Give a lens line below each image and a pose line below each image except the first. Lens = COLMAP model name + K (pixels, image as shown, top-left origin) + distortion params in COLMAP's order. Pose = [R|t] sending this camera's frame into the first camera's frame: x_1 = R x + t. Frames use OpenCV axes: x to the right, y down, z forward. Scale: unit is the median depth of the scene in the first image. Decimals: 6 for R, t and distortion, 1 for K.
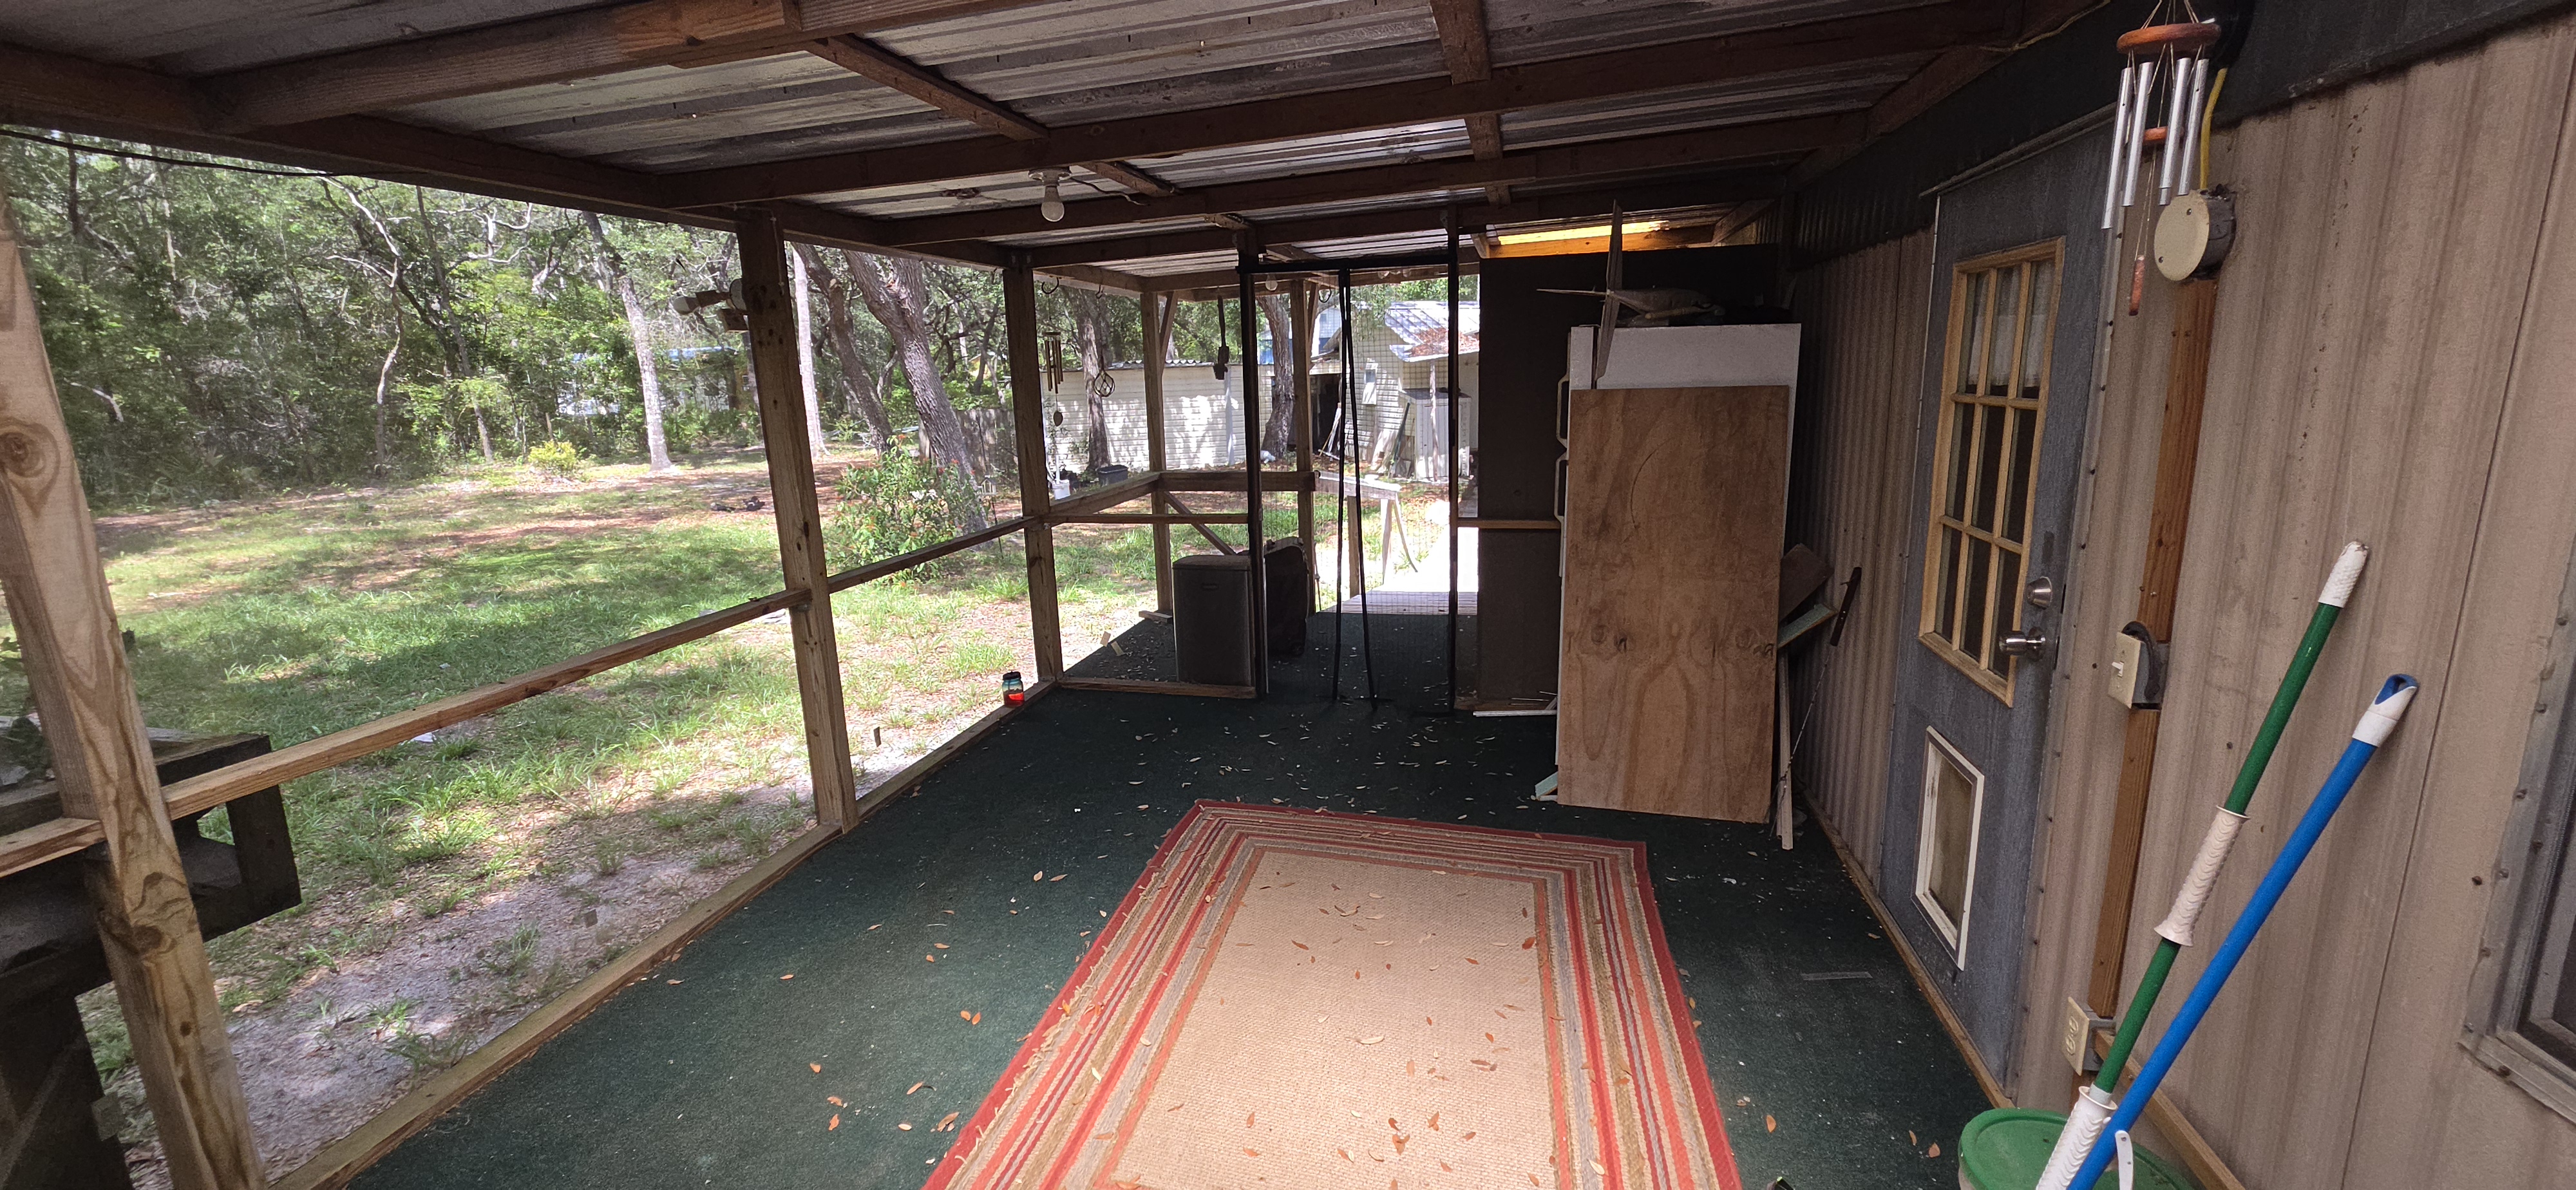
lens RADIAL K [[1037.2, 0, 1294.0], [0, 1037.2, 597.9], [0, 0, 1]] dist [-0.011778, -0.000828]
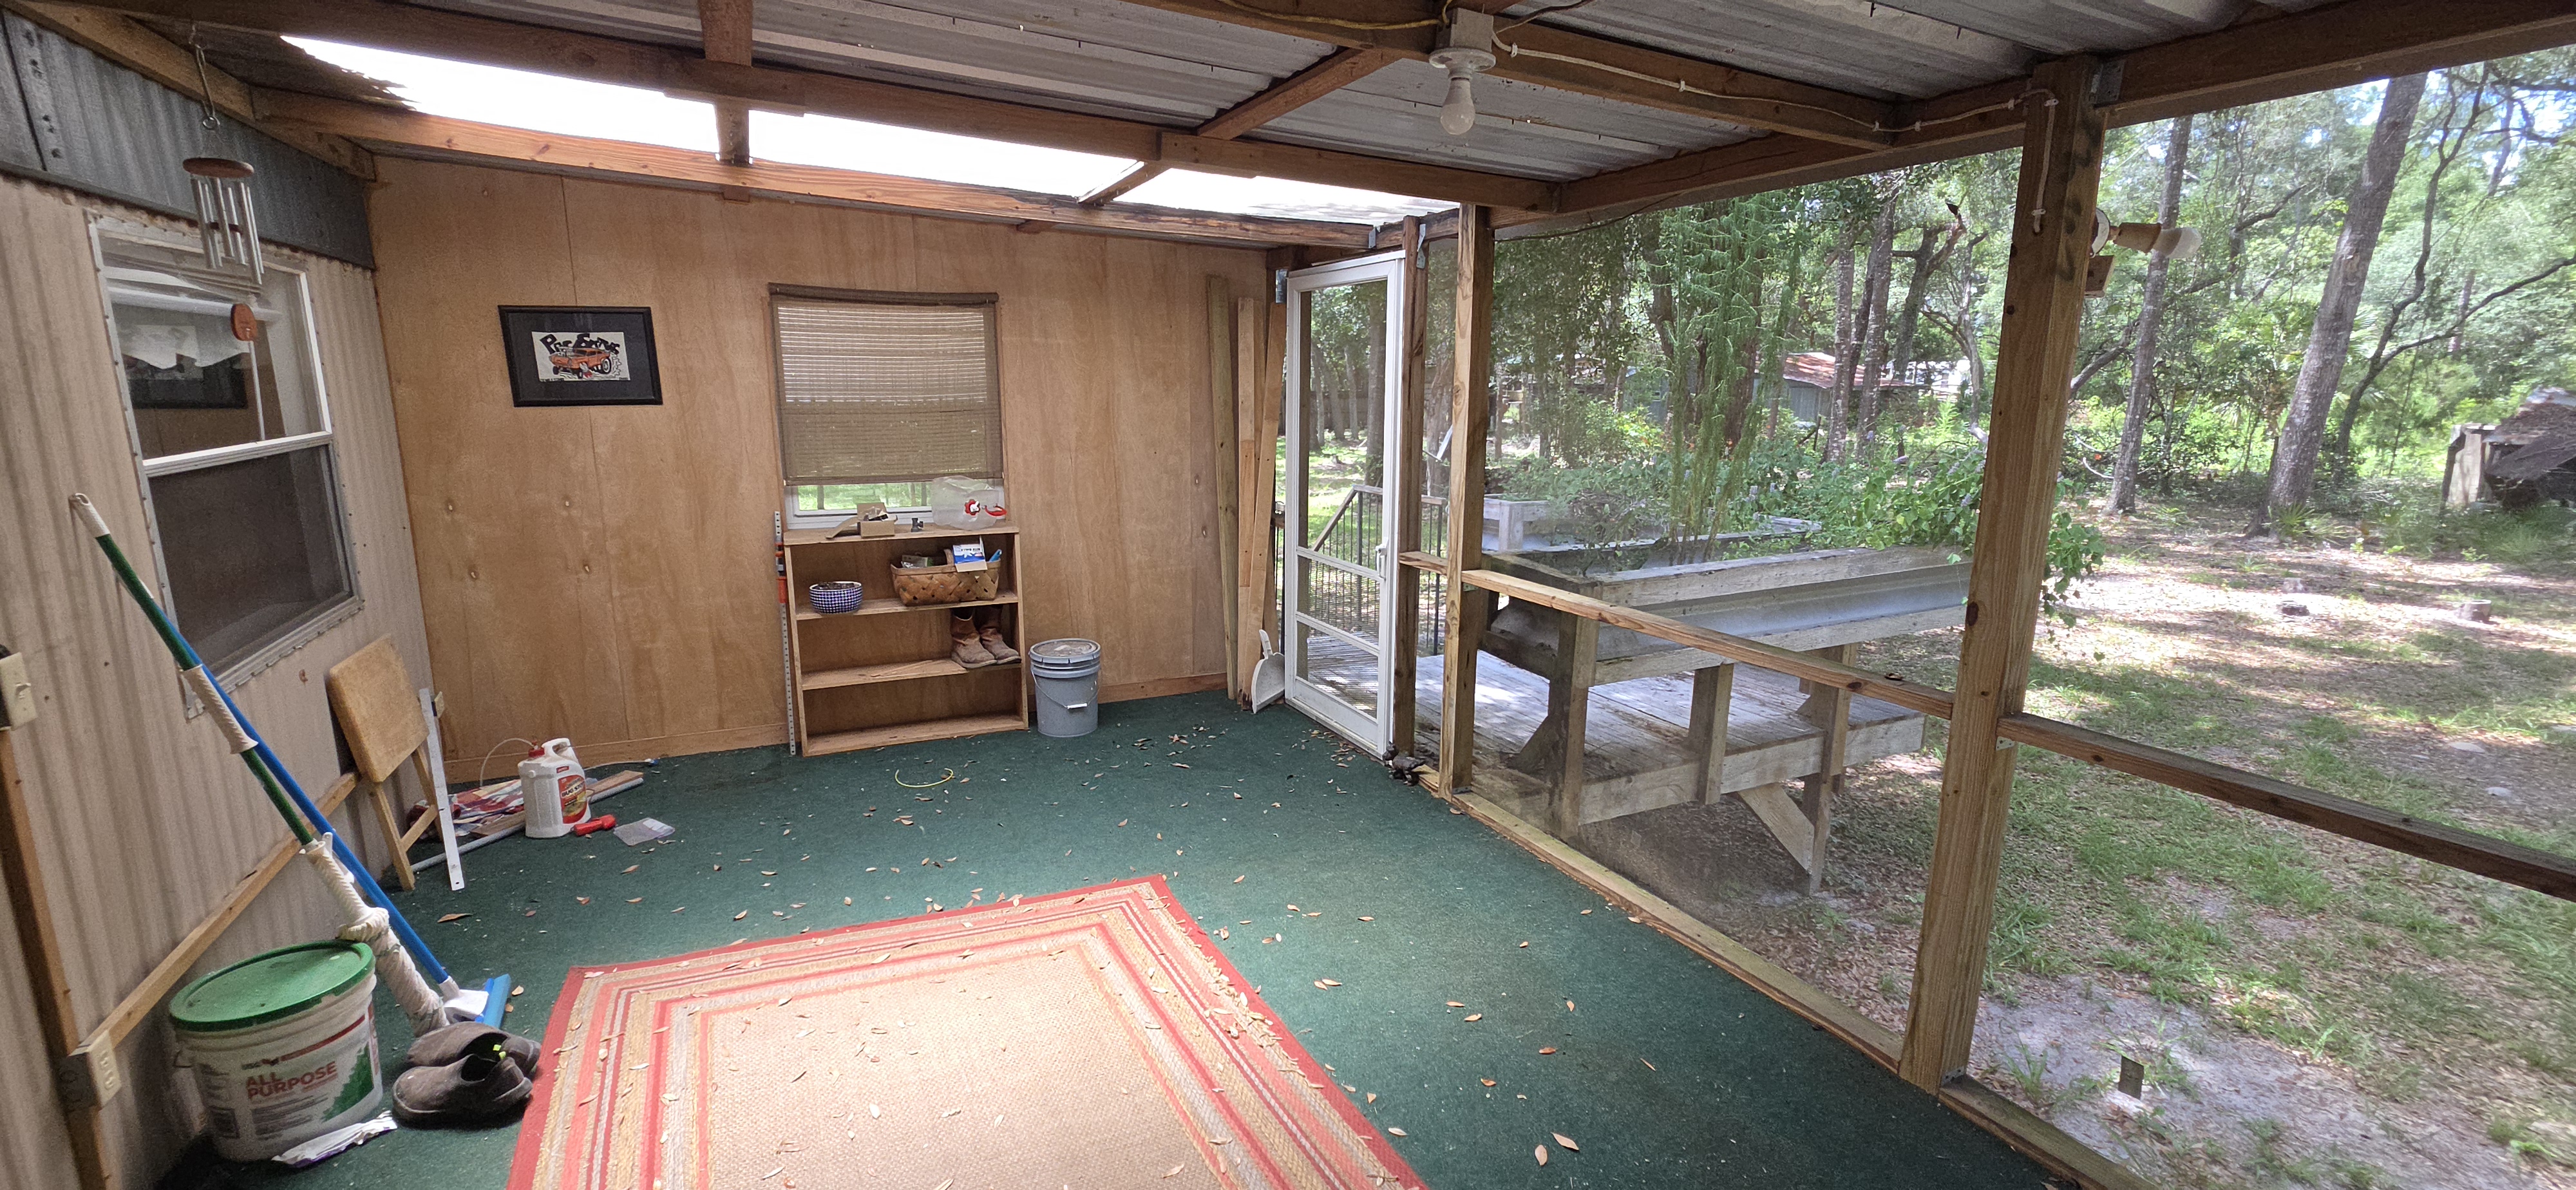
lens RADIAL K [[1037.2, 0, 1286.8], [0, 1037.2, 593.2], [0, 0, 1]] dist [-0.011778, -0.000828]
pose [[-0.771338, 0.146114, -0.619425, 0.065899], [-0.125344, 0.919348, 0.372946, -0.073049], [0.623960, 0.365309, -0.690814, 0.333526]]
